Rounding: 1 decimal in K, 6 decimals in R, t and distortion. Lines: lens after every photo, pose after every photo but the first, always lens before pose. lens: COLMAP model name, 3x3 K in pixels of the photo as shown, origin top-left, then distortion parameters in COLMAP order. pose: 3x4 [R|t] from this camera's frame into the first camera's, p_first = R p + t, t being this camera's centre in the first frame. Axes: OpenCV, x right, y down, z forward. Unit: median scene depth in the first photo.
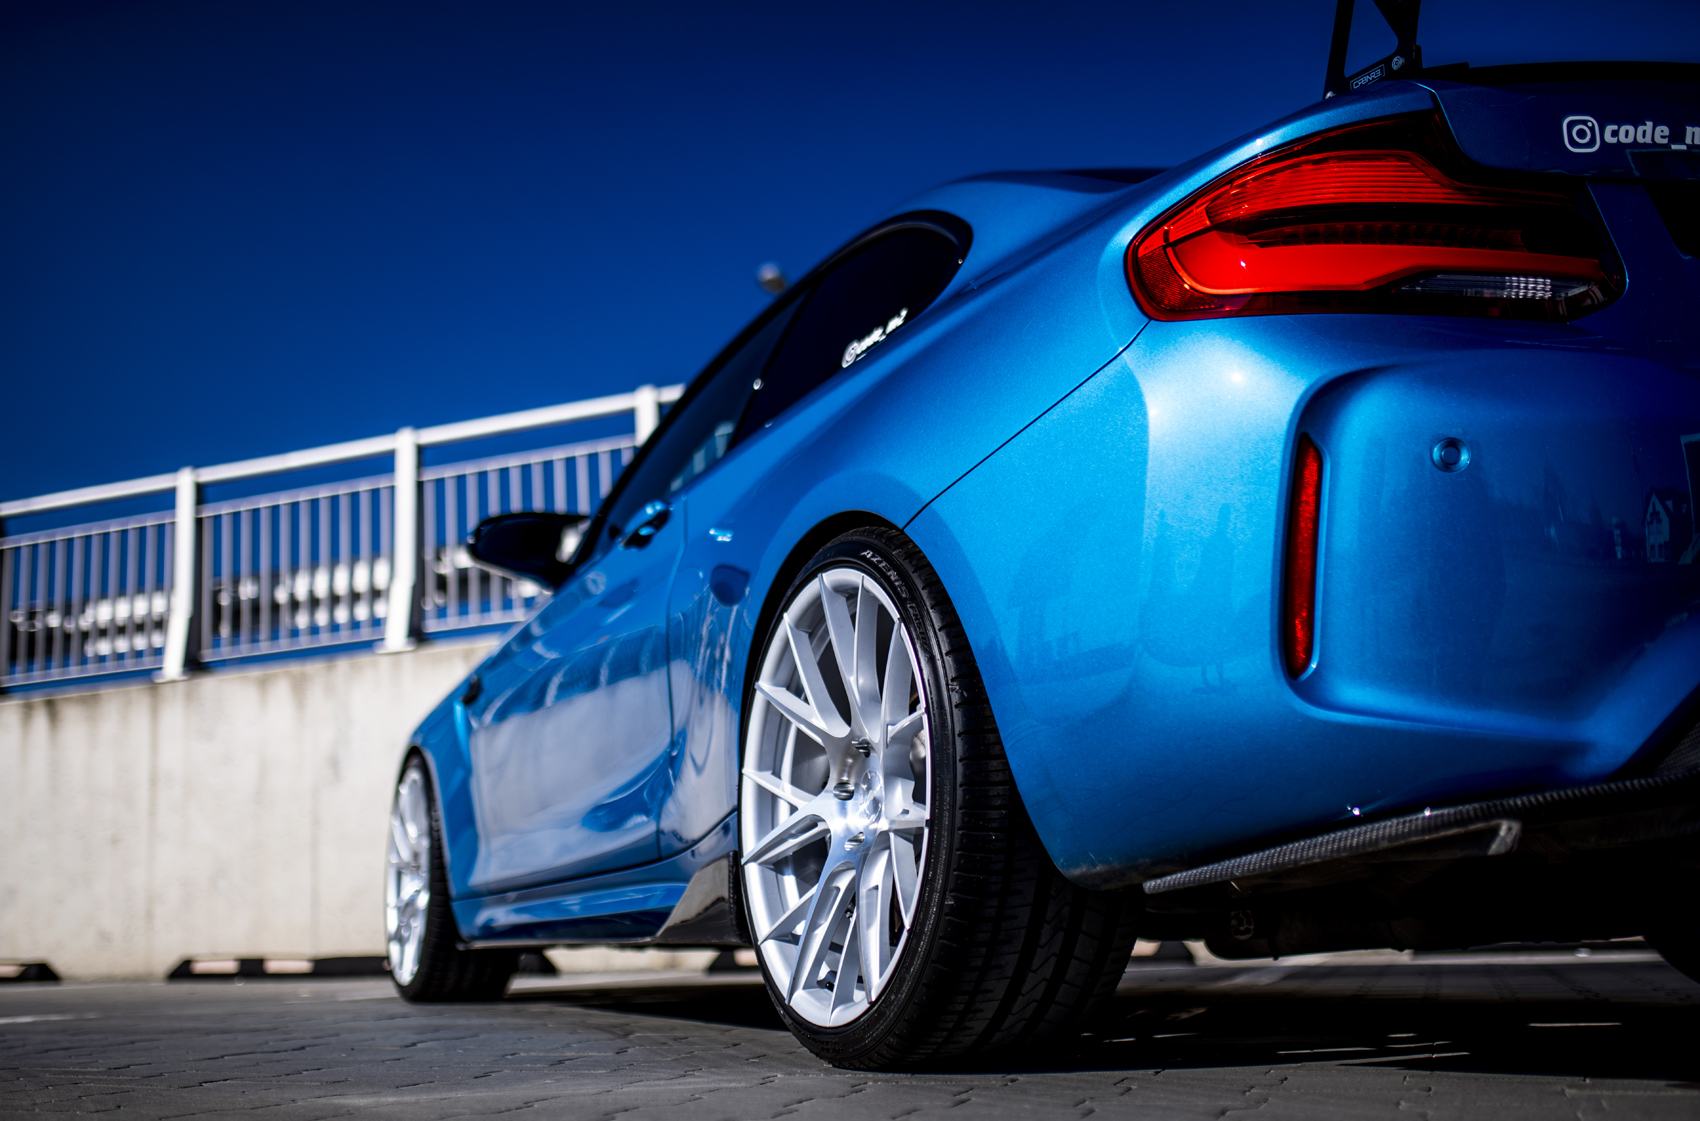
lens RADIAL K [[1705.3, 0, 850.0], [0, 1705.3, 560.5], [0, 0, 1]] dist [-0.054510, 0.034827]
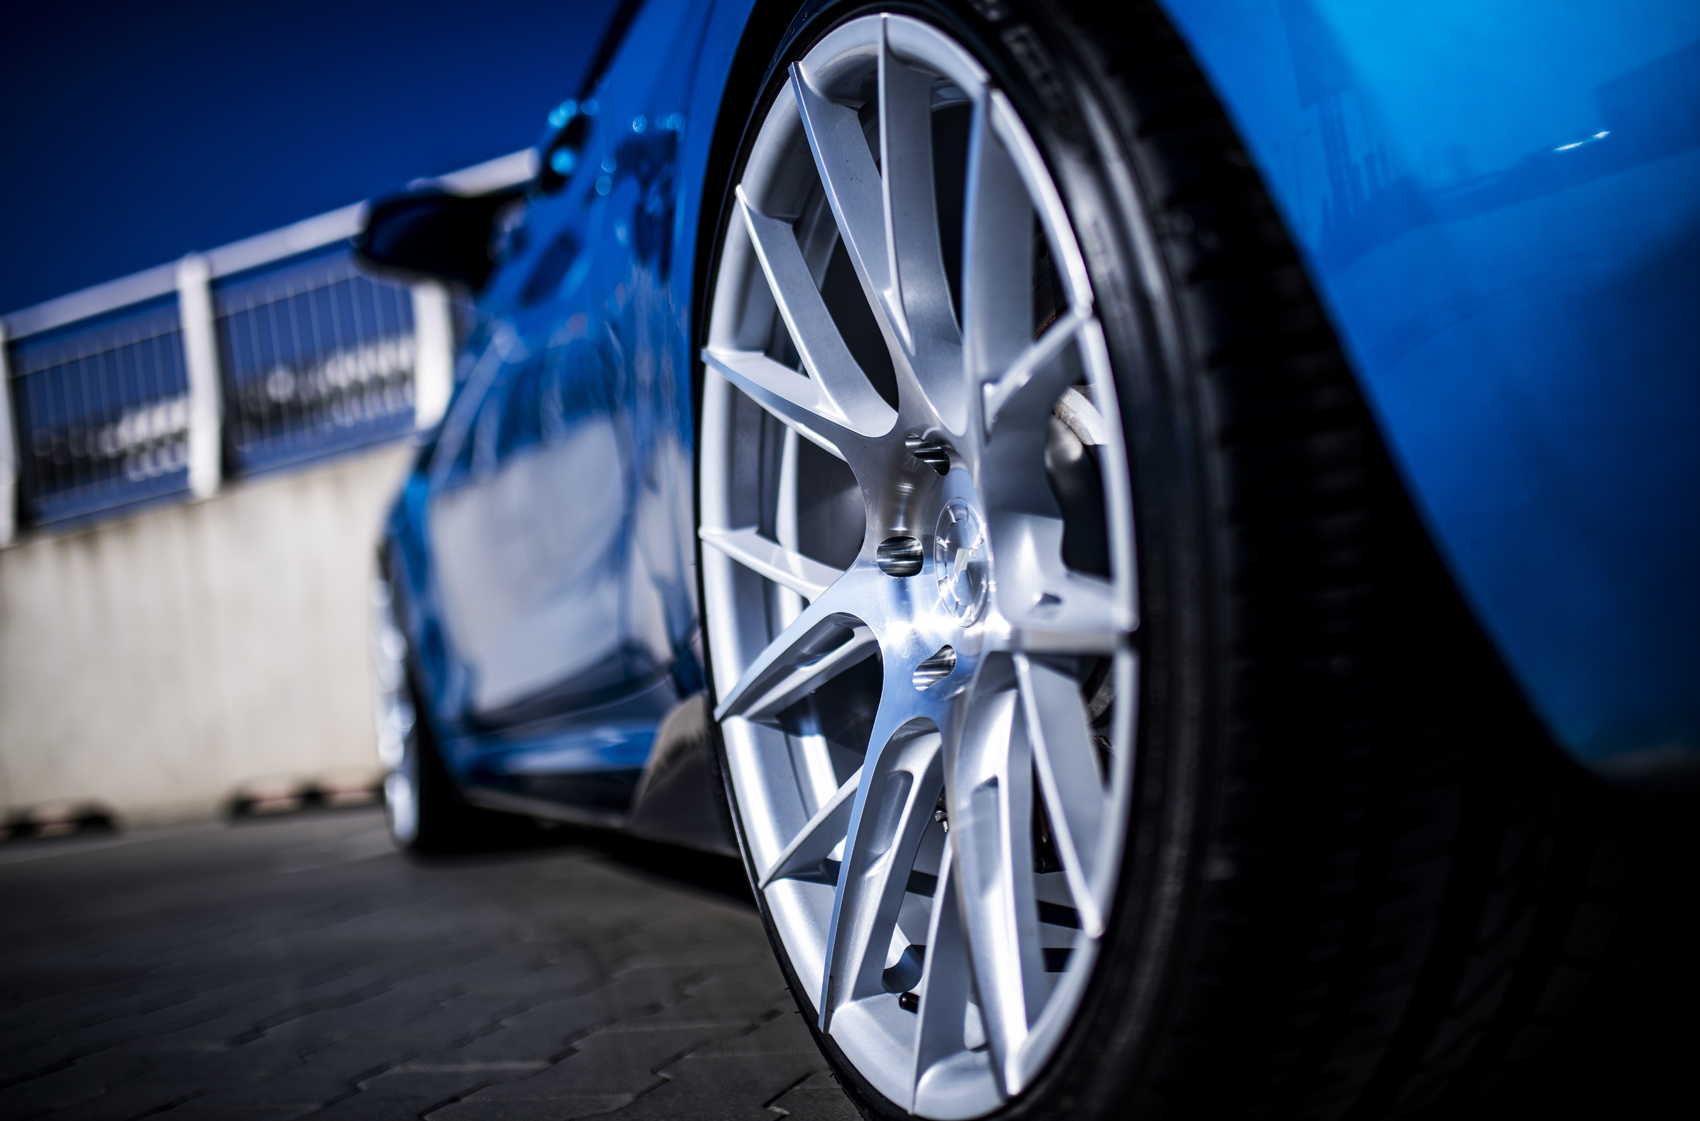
lens RADIAL K [[1705.3, 0, 850.0], [0, 1705.3, 560.5], [0, 0, 1]] dist [-0.054510, 0.034827]
pose [[0.993001, -0.099613, -0.063448, 0.011601], [0.107829, 0.983834, 0.142983, 0.071275], [0.048180, -0.148824, 0.987689, 0.559883]]
